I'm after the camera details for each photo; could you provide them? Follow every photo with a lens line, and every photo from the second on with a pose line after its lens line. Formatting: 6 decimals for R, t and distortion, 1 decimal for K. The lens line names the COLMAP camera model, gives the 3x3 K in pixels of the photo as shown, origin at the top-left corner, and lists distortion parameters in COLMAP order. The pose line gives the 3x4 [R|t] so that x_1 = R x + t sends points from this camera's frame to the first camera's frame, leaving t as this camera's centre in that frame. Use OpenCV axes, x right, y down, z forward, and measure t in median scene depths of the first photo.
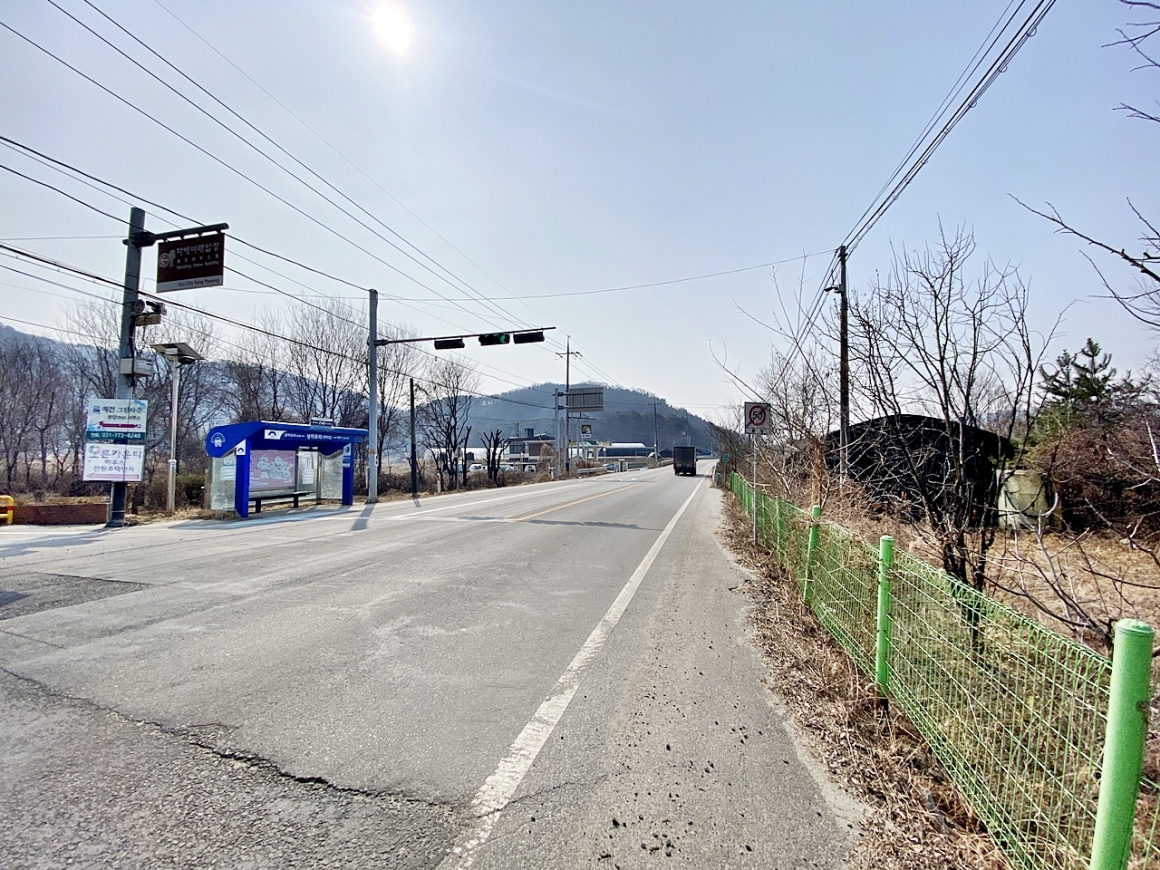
lens RADIAL K [[467.6, 0, 579.3], [0, 467.6, 438.7], [0, 0, 1]] dist [0.016231, -0.020957]
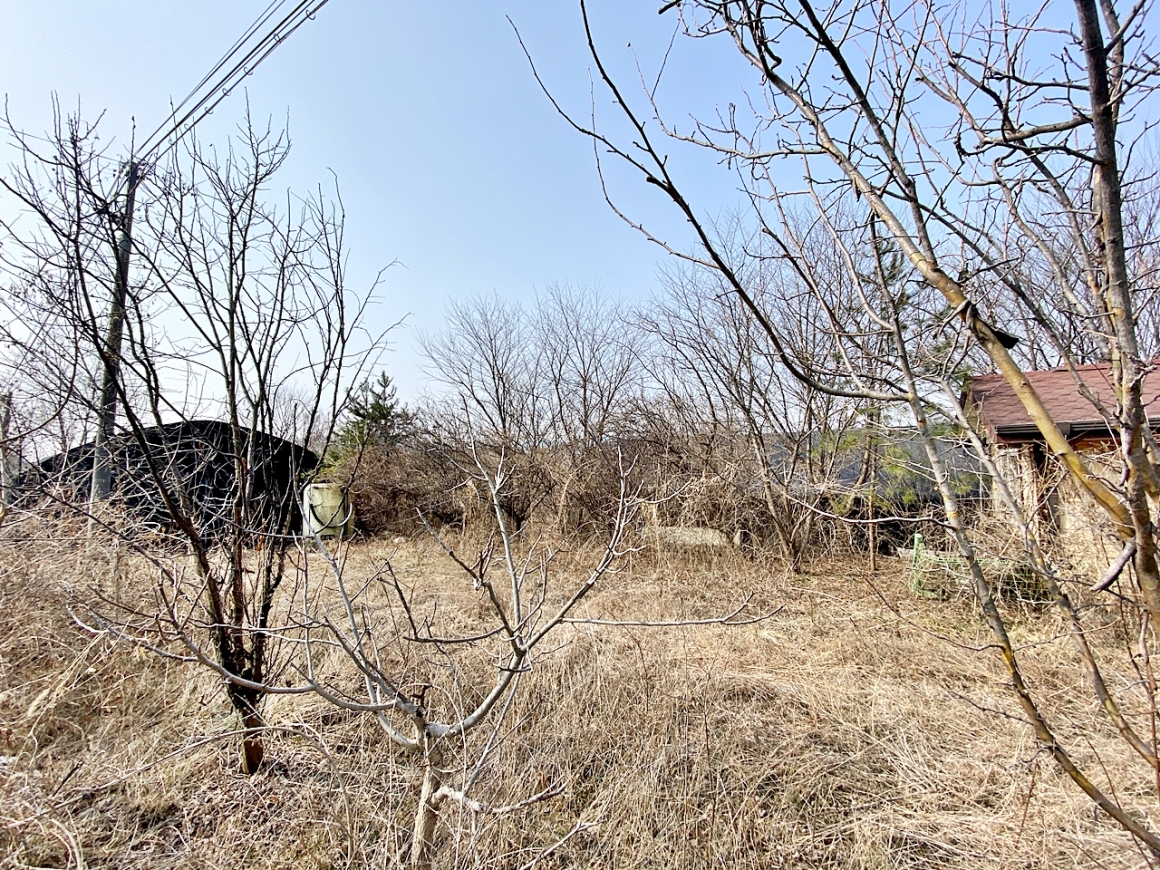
lens RADIAL K [[467.6, 0, 579.3], [0, 467.6, 438.7], [0, 0, 1]] dist [0.016231, -0.020957]
pose [[0.314724, 0.070396, 0.946569, 0.163099], [-0.031566, 0.997471, -0.063686, 0.020542], [-0.948658, -0.009836, 0.316150, 0.168033]]
